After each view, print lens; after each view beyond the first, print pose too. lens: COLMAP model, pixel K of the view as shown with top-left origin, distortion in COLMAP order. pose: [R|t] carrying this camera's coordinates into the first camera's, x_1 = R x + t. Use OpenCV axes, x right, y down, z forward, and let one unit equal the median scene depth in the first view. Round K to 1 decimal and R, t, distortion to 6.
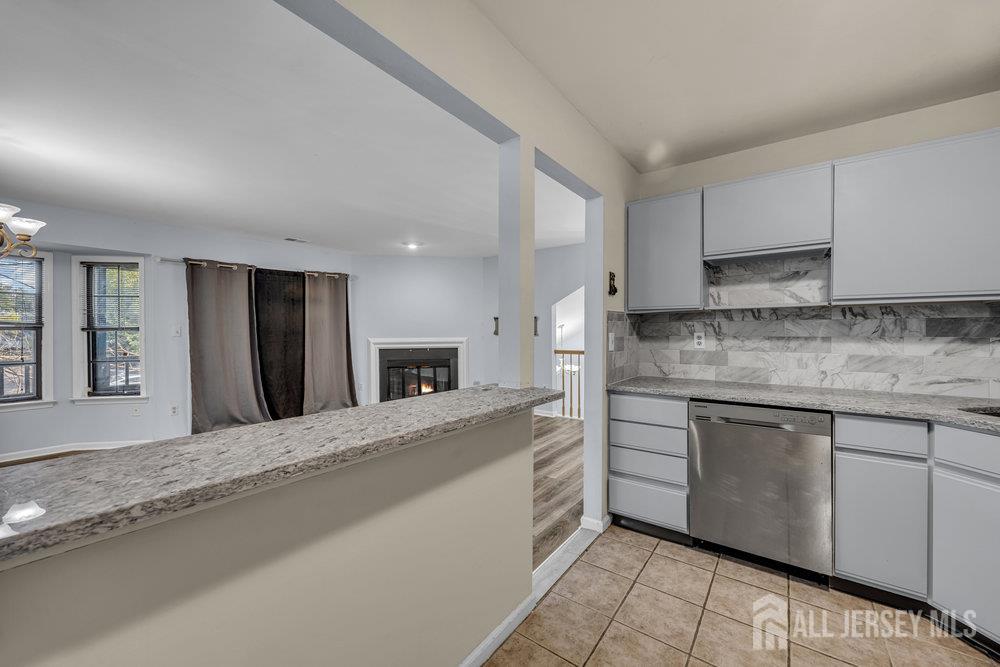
lens RADIAL K [[383.8, 0, 502.9], [0, 383.8, 333.2], [0, 0, 1]] dist [-0.000824, -0.000295]
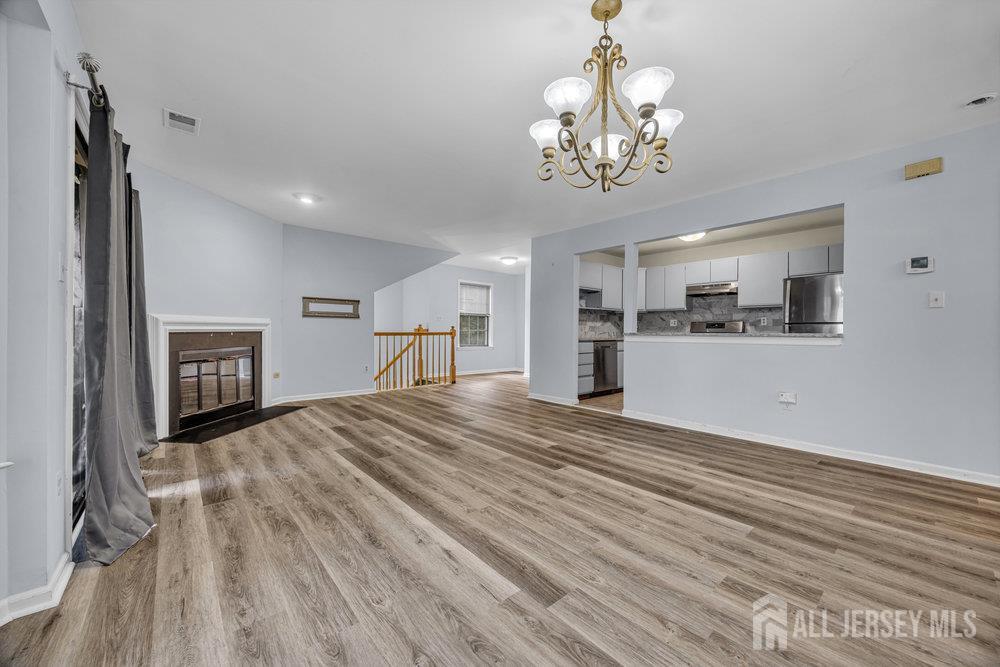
lens RADIAL K [[383.8, 0, 506.1], [0, 383.8, 328.9], [0, 0, 1]] dist [-0.000824, -0.000295]
pose [[0.210550, 0.011207, 0.977519, -1.093348], [-0.001941, 0.999937, -0.011046, 0.056667], [-0.977581, 0.000429, 0.210558, 0.502251]]
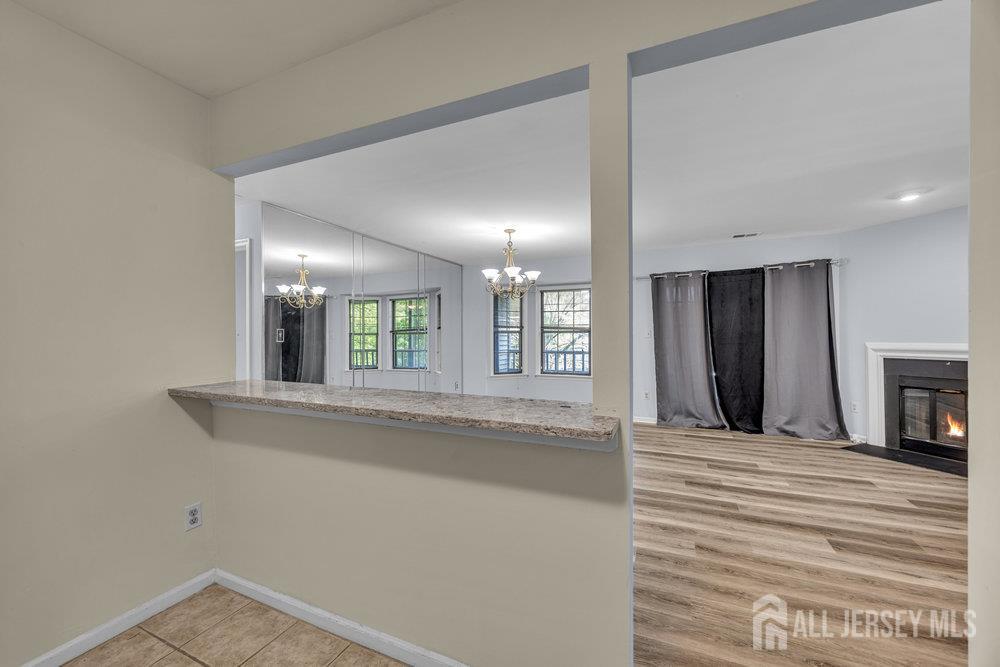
lens RADIAL K [[383.8, 0, 509.0], [0, 383.8, 332.1], [0, 0, 1]] dist [-0.000824, -0.000295]
pose [[0.235479, -0.004056, -0.971871, 0.260699], [-0.001364, 0.999989, -0.004504, -0.002224], [0.971878, 0.002387, 0.235471, 0.251787]]
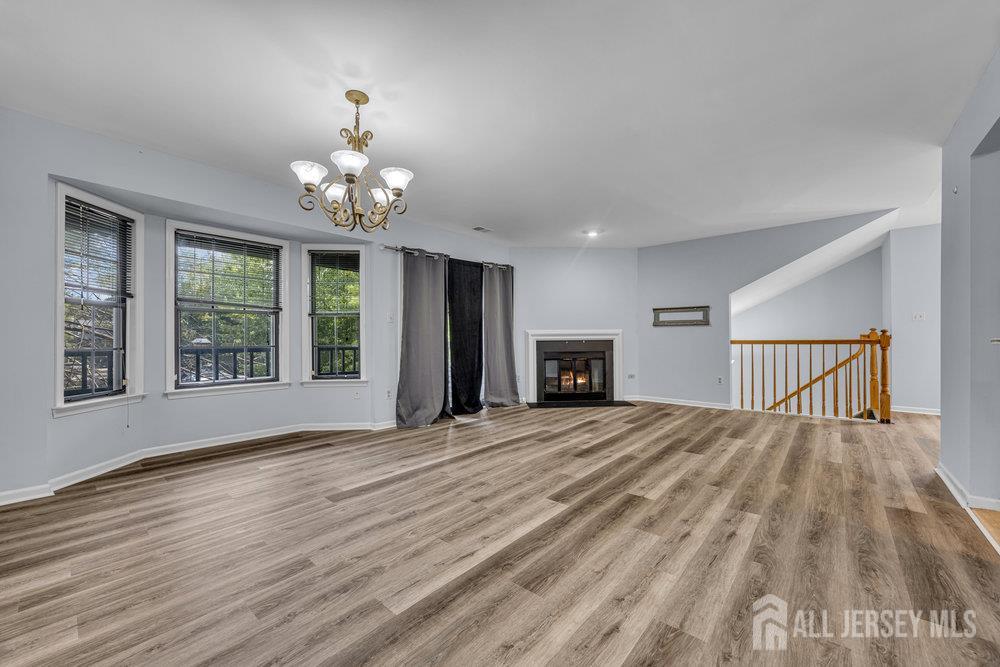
lens RADIAL K [[383.8, 0, 500.4], [0, 383.8, 335.3], [0, 0, 1]] dist [-0.000824, -0.000295]
pose [[0.997350, -0.000793, -0.072744, -0.473946], [-0.000178, 0.999911, -0.013339, 0.055832], [0.072748, 0.013317, 0.997261, -0.006849]]
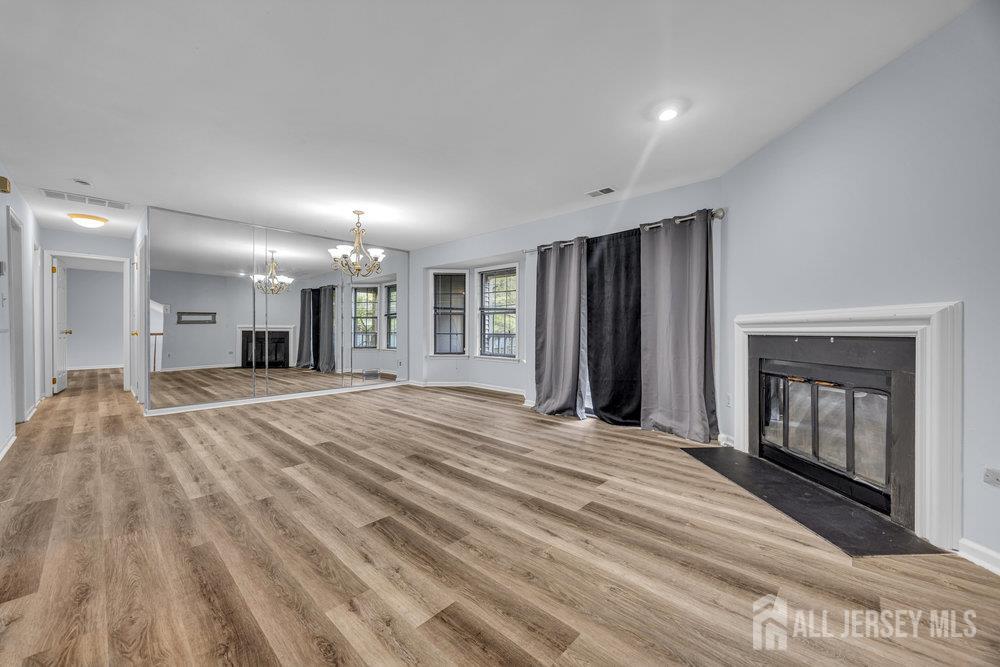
lens RADIAL K [[383.8, 0, 510.5], [0, 383.8, 328.1], [0, 0, 1]] dist [-0.000824, -0.000295]
pose [[-0.099134, 0.001936, -0.995072, 0.307857], [-0.005865, 0.999980, 0.002530, 0.045109], [0.995057, 0.006087, -0.099121, 1.008036]]
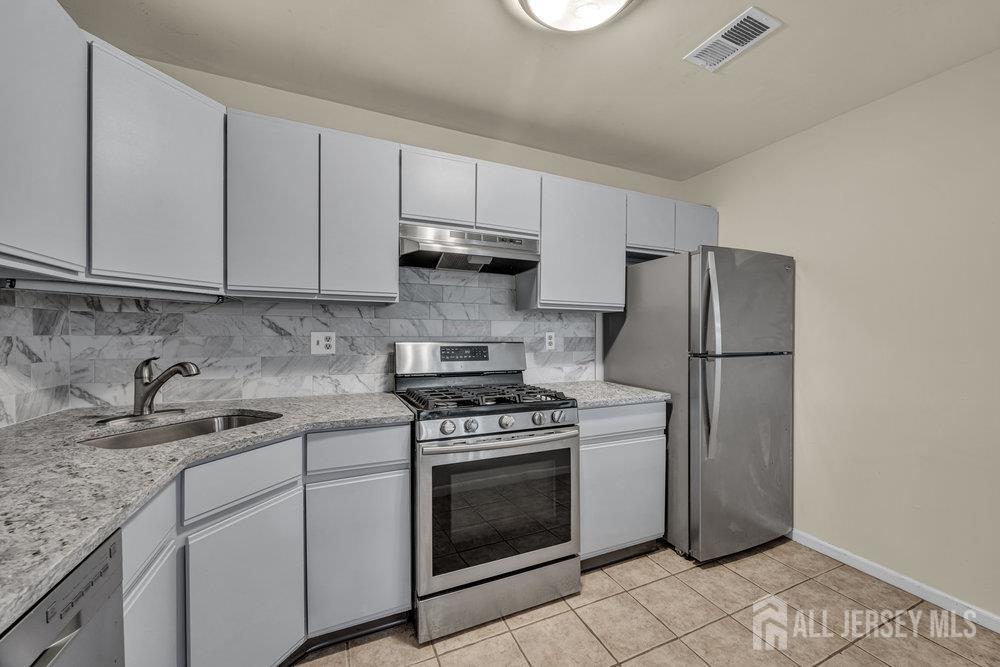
lens RADIAL K [[383.8, 0, 502.4], [0, 383.8, 334.5], [0, 0, 1]] dist [-0.000824, -0.000295]
pose [[-0.877933, -0.006326, 0.478741, 0.132668], [-0.001861, 0.999950, 0.009800, 0.000162], [-0.478779, 0.007713, -0.877901, 0.467616]]
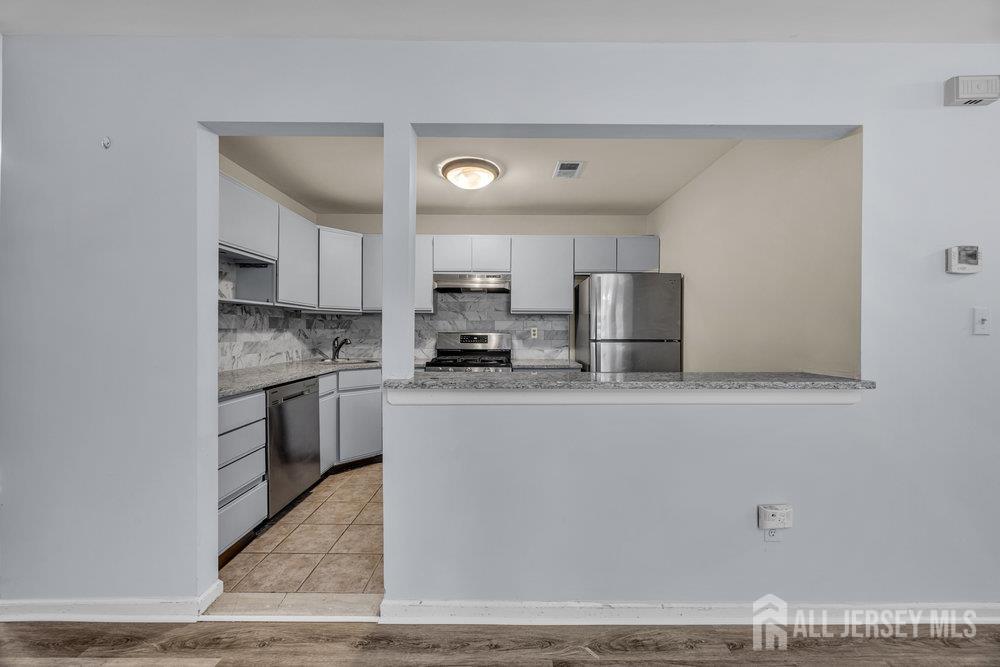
lens RADIAL K [[383.8, 0, 508.5], [0, 383.8, 330.4], [0, 0, 1]] dist [-0.000824, -0.000295]
pose [[-0.602314, 0.001076, 0.798258, -0.355098], [0.002293, 0.999997, 0.000382, 0.008770], [-0.798256, 0.002060, -0.602315, 0.534439]]
